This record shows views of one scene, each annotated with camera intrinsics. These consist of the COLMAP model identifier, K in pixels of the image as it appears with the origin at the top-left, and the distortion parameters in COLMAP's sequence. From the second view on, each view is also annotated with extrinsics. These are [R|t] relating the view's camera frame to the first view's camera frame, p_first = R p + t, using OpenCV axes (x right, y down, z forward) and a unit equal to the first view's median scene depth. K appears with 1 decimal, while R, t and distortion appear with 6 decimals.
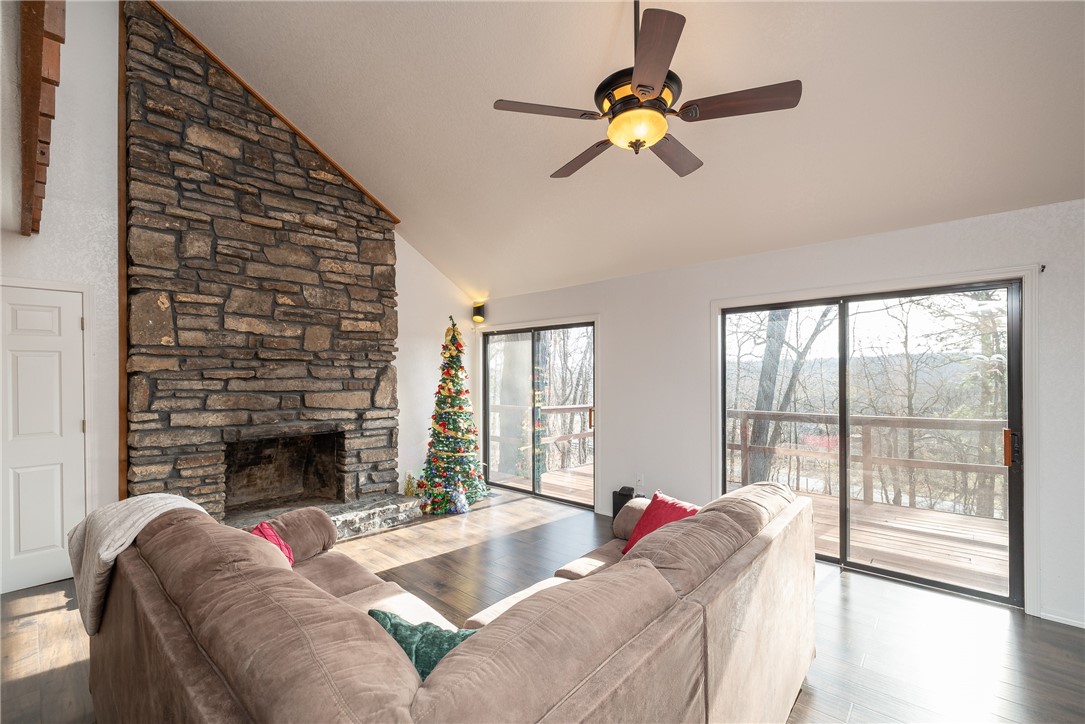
lens RADIAL K [[456.0, 0, 542.1], [0, 456.0, 370.7], [0, 0, 1]] dist [0.000133, 0.000008]
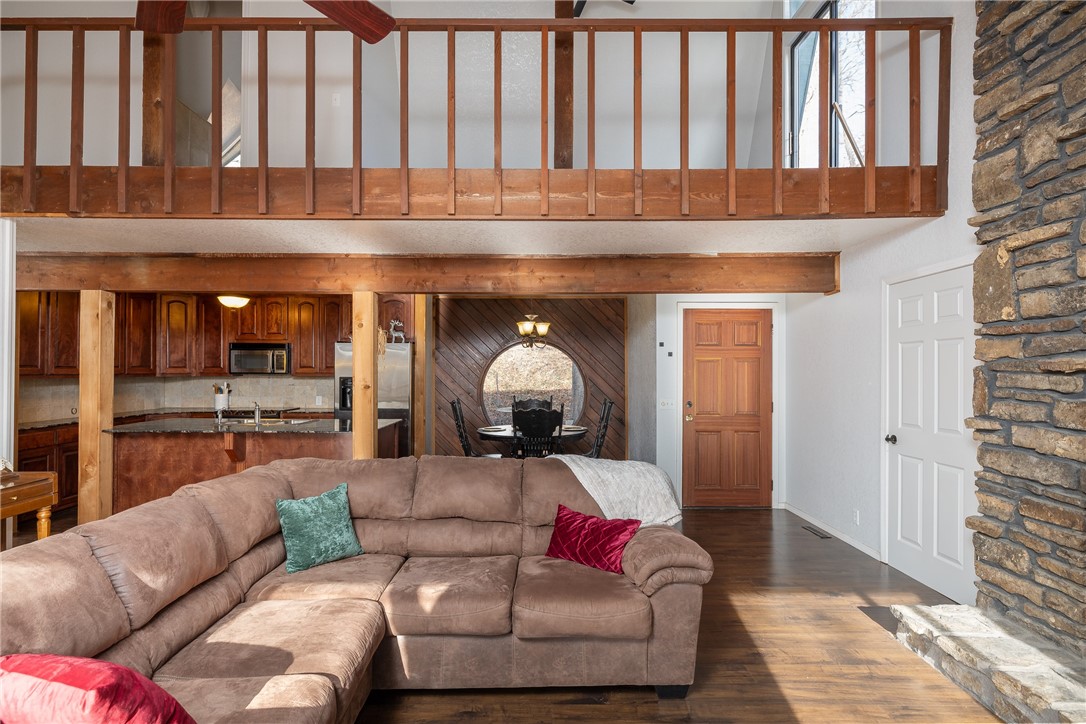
lens RADIAL K [[562.6, 0, 542.5], [0, 562.6, 366.0], [0, 0, 1]] dist [-0.000432, 0.000122]
pose [[-0.750792, 0.000975, -0.660538, 0.207852], [0.008327, 0.999933, -0.007989, 0.011342], [0.660486, -0.011498, -0.750750, 1.134016]]
